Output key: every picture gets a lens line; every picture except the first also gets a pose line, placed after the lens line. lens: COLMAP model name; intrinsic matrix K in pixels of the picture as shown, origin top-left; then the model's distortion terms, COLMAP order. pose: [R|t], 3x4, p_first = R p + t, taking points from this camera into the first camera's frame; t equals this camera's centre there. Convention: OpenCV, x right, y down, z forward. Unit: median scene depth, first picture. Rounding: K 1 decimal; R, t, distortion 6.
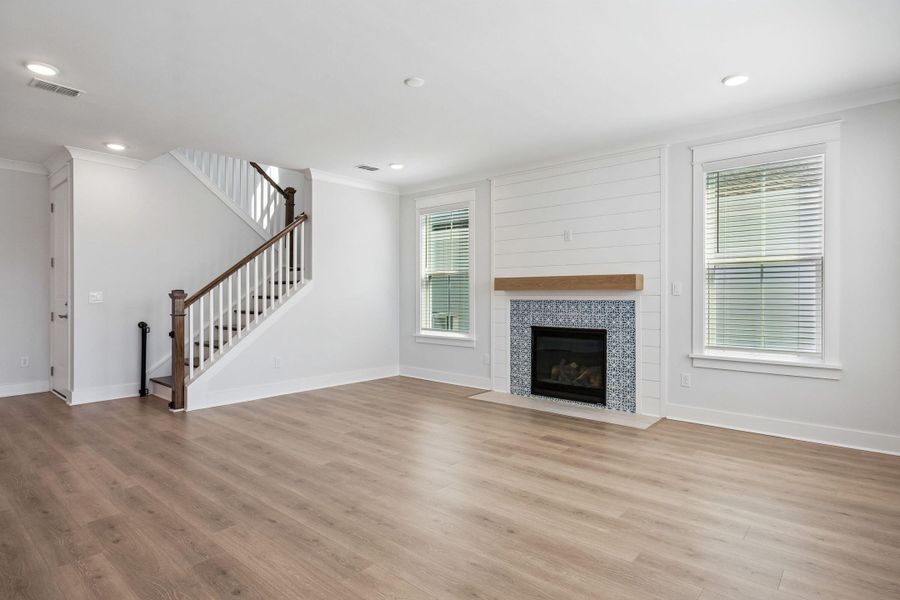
lens RADIAL K [[472.8, 0, 450.1], [0, 472.8, 296.0], [0, 0, 1]] dist [-0.001577, -0.001024]
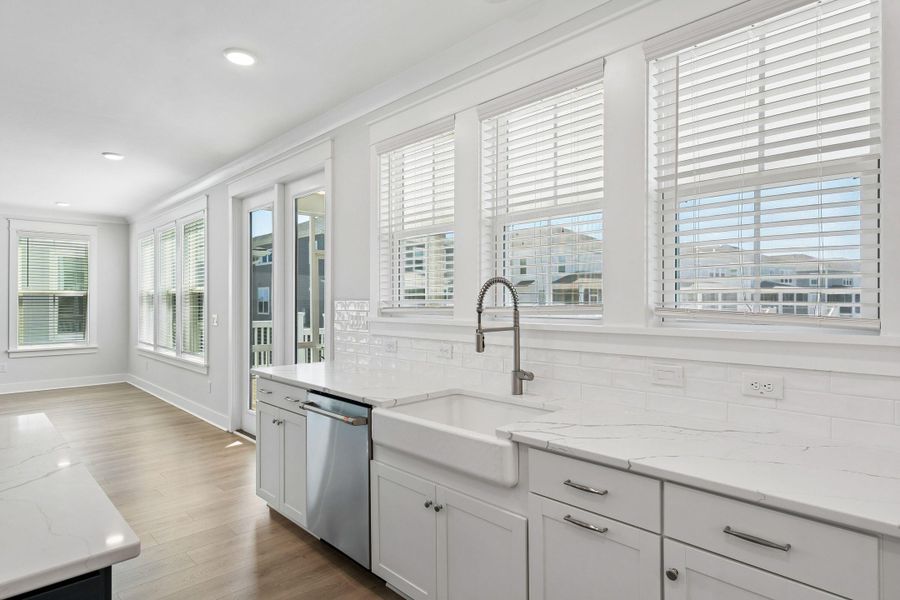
lens RADIAL K [[491.3, 0, 451.5], [0, 491.3, 301.0], [0, 0, 1]] dist [-0.003014, 0.000097]
pose [[0.096118, 0.003001, 0.995365, -0.803525], [0.001861, 0.999993, -0.003194, -0.026924], [-0.995368, 0.002159, 0.096112, -0.517985]]
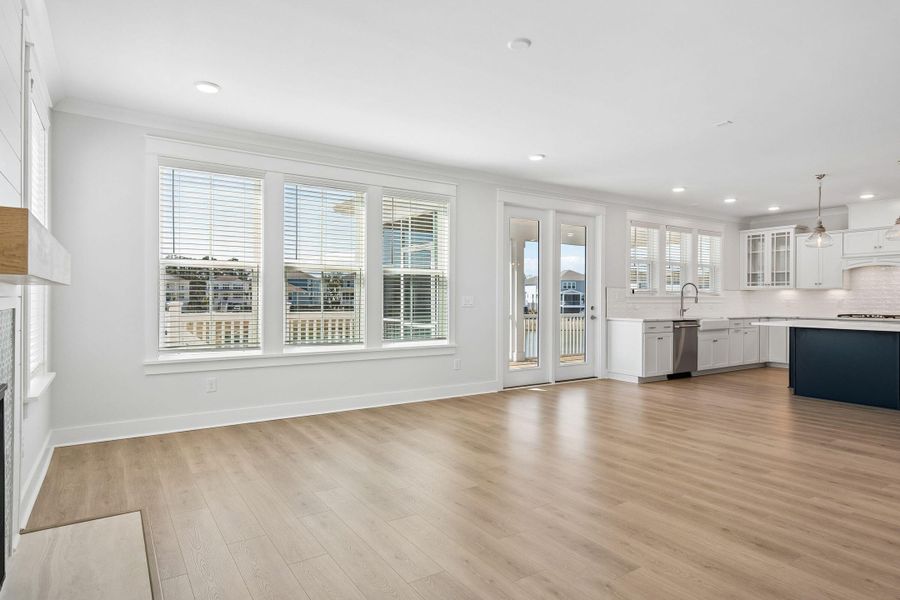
lens RADIAL K [[517.3, 0, 437.4], [0, 517.3, 300.7], [0, 0, 1]] dist [0.001072, 0.005107]
pose [[-0.954541, -0.008061, 0.297970, -0.134612], [-0.005652, 0.999944, 0.008944, -0.004772], [-0.298025, 0.006854, -0.954533, 1.207947]]
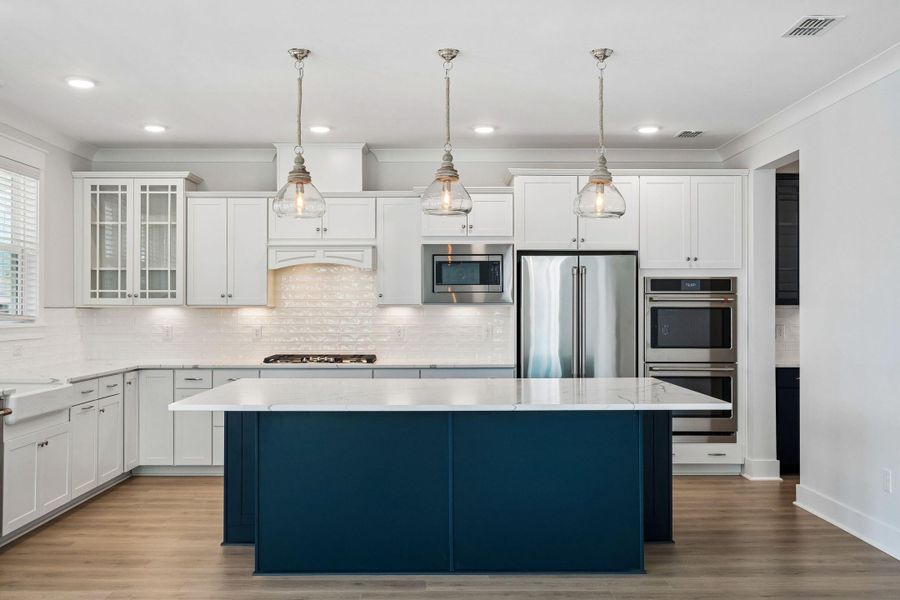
lens RADIAL K [[879.4, 0, 447.8], [0, 879.4, 296.5], [0, 0, 1]] dist [0.004508, 0.000000]
pose [[-0.759423, -0.011657, -0.650493, -0.161026], [-0.003746, 0.999901, -0.013545, -0.030946], [0.650586, -0.007850, -0.759392, 0.576322]]
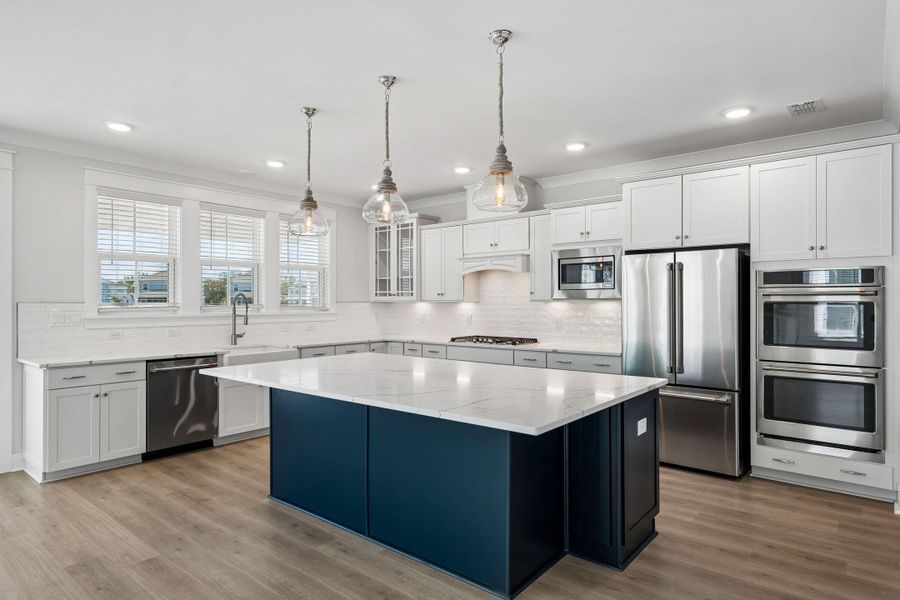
lens RADIAL K [[517.3, 0, 450.2], [0, 517.3, 300.4], [0, 0, 1]] dist [0.001072, 0.005107]
pose [[-0.999949, -0.001927, -0.009911, -0.783754], [-0.001935, 0.999998, 0.000871, -0.036222], [0.009909, 0.000890, -0.999951, 0.502827]]
